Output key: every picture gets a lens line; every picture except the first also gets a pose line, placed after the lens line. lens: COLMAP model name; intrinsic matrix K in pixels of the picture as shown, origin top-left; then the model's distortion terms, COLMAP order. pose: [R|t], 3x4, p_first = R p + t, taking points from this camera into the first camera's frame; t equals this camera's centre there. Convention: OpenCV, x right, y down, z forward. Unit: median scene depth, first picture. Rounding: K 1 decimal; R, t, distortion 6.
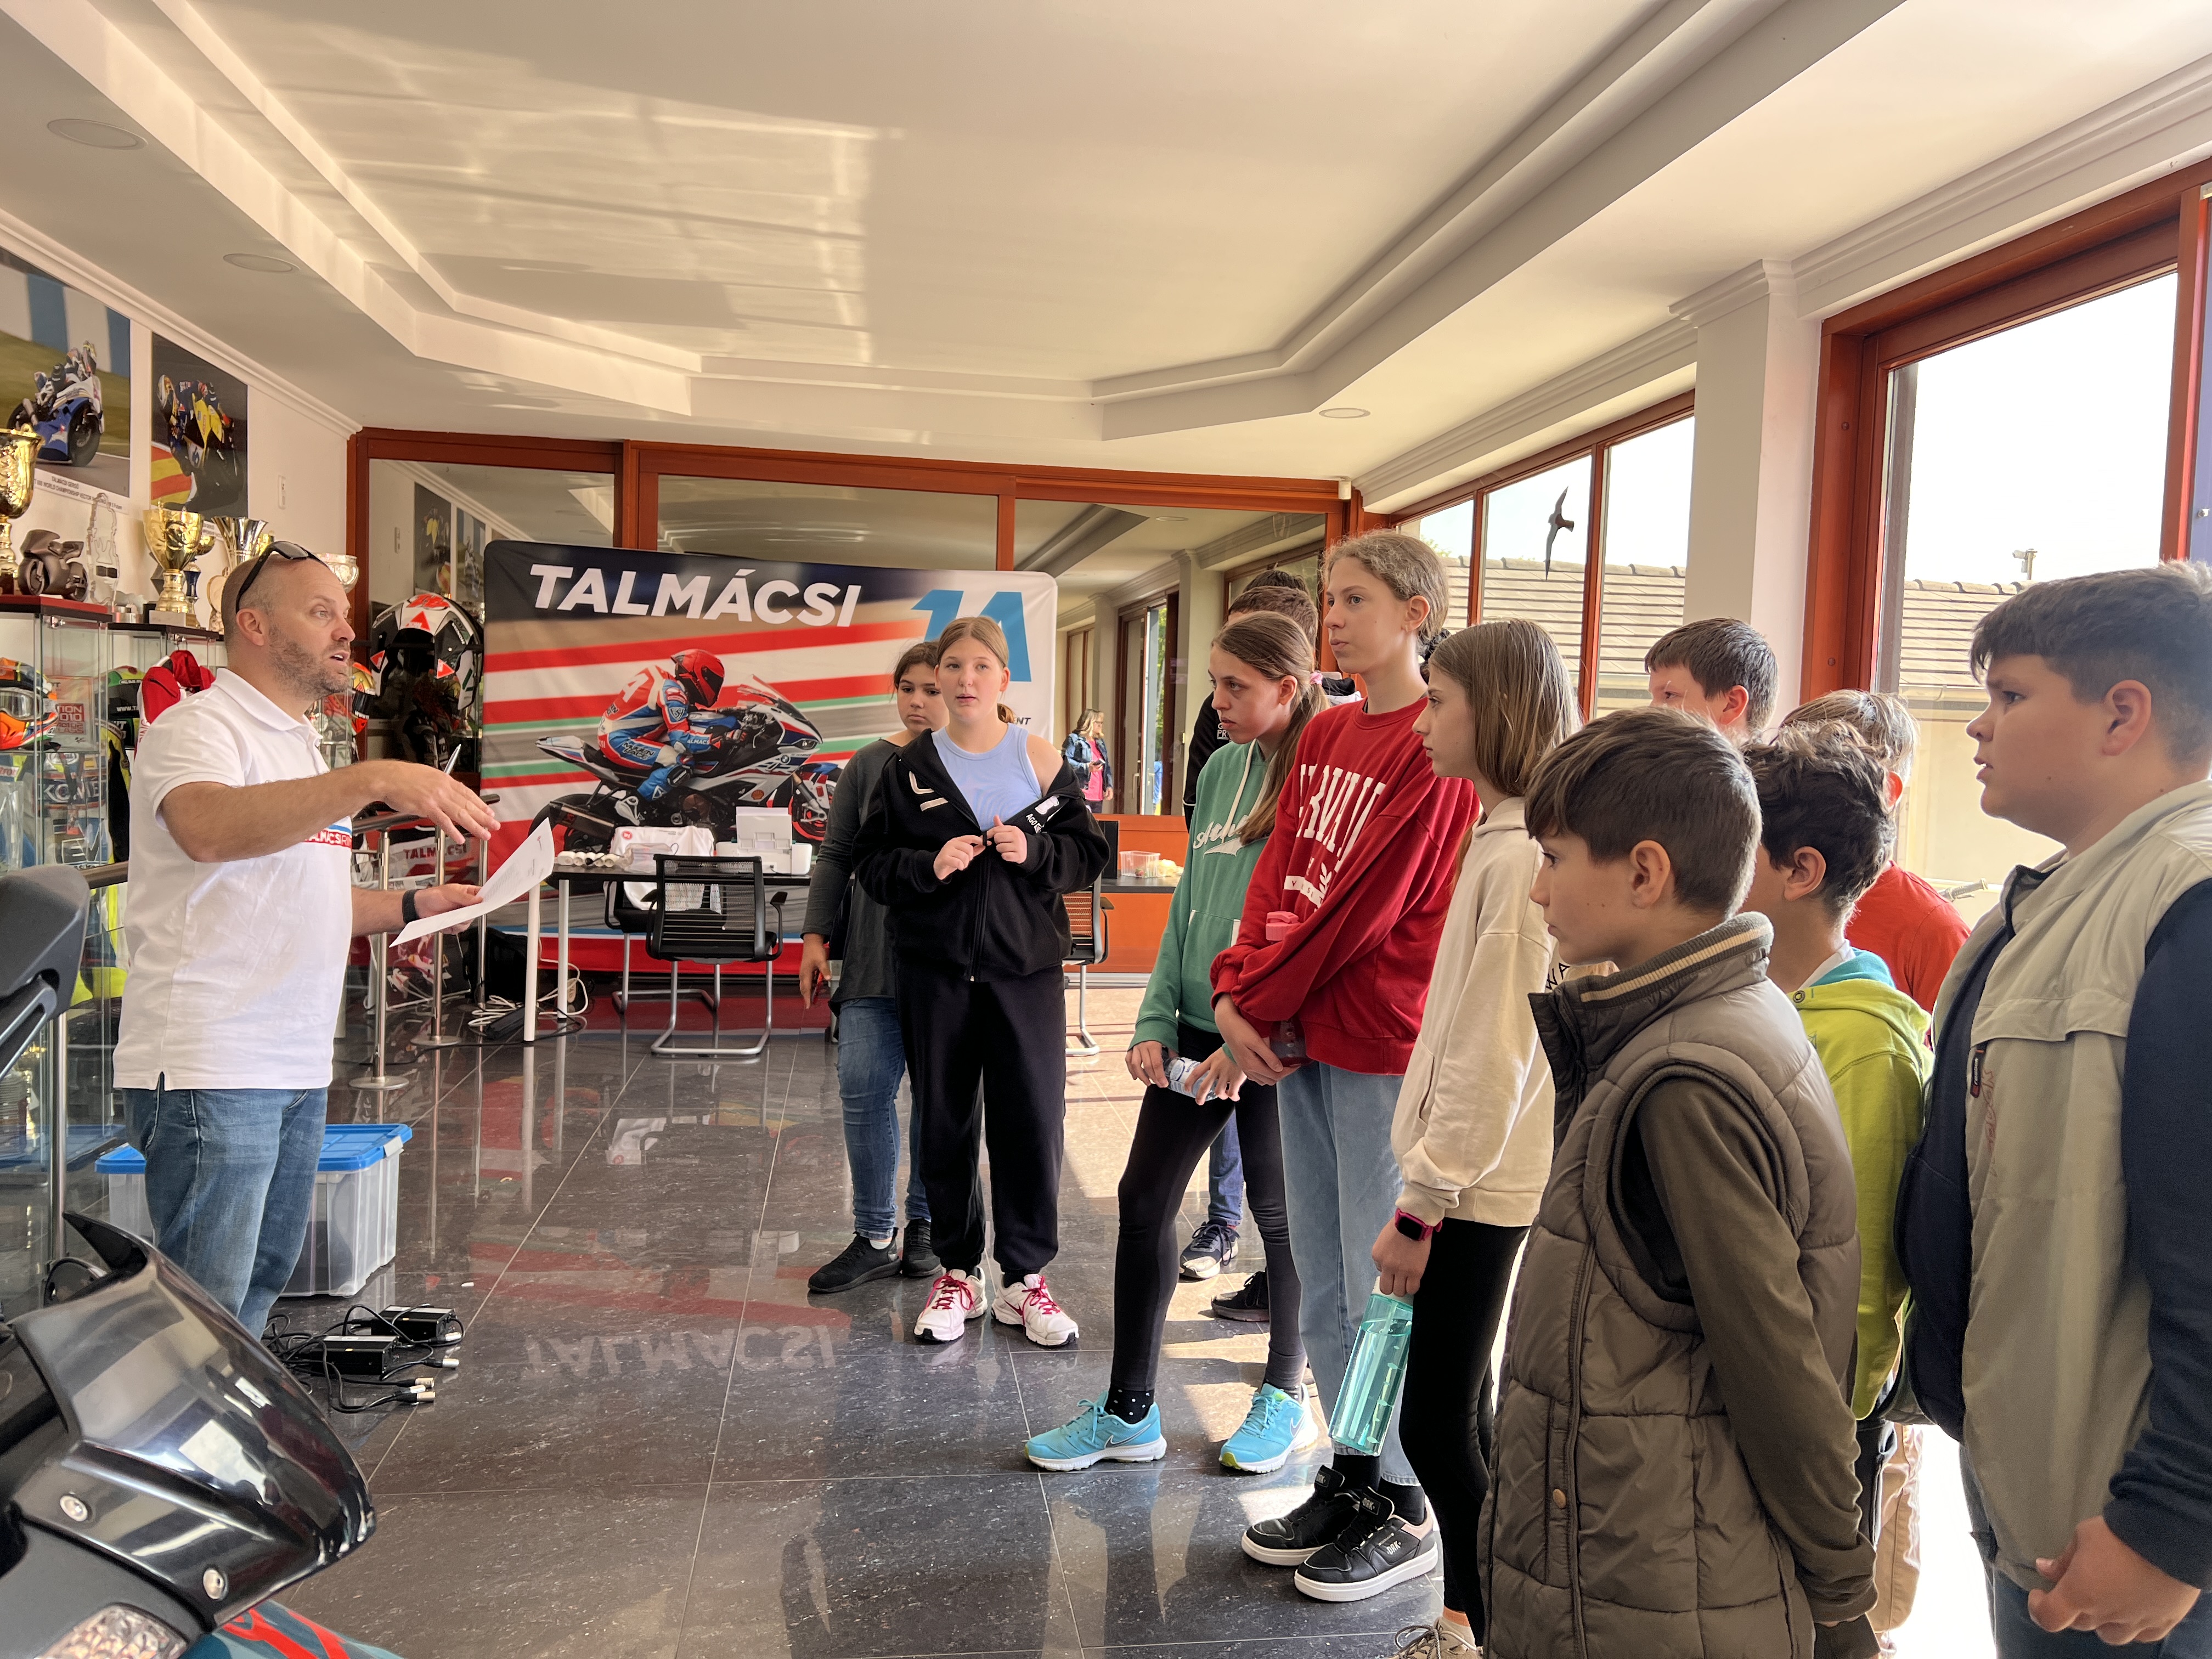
lens RADIAL K [[1756.7, 0, 1103.7], [0, 1756.7, 942.9], [0, 0, 1]] dist [0.079246, 0.013512]
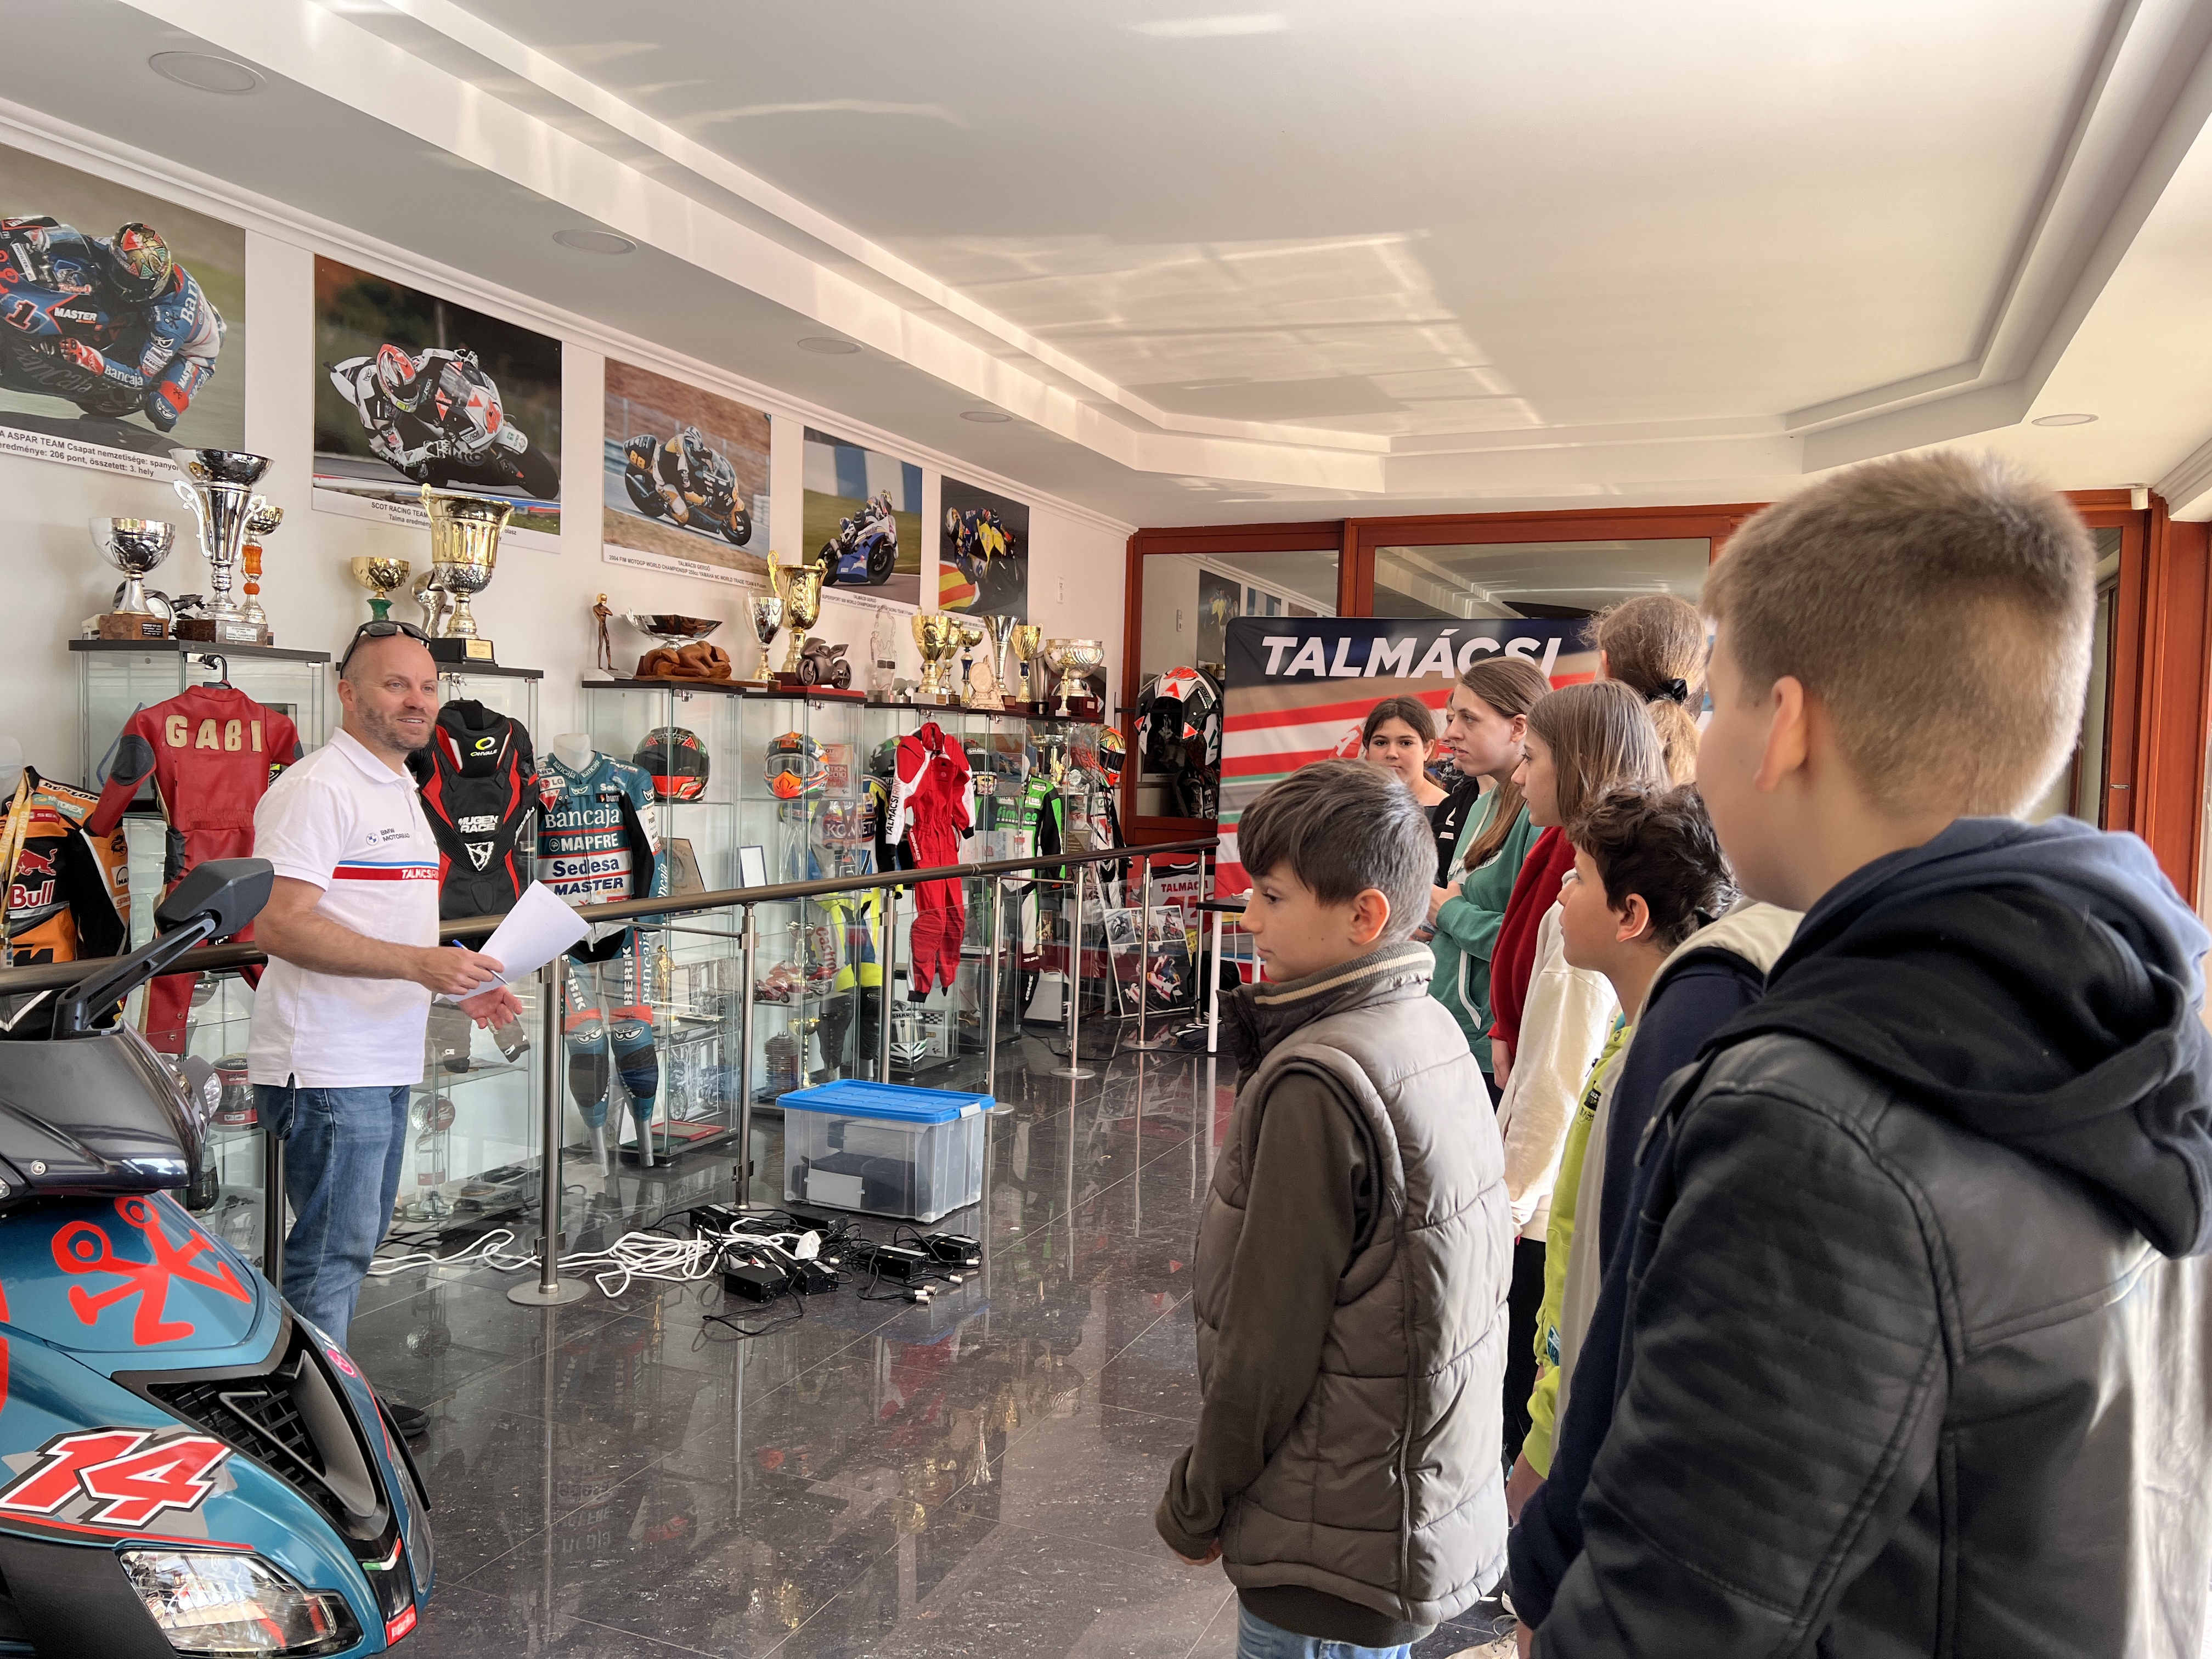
lens RADIAL K [[1737.4, 0, 1103.1], [0, 1737.4, 960.0], [0, 0, 1]] dist [0.249881, -0.311764]
pose [[0.868331, 0.052195, -0.493231, 0.218584], [-0.061035, 0.998134, -0.001826, 0.002778], [0.492215, 0.031690, 0.869897, -0.028781]]
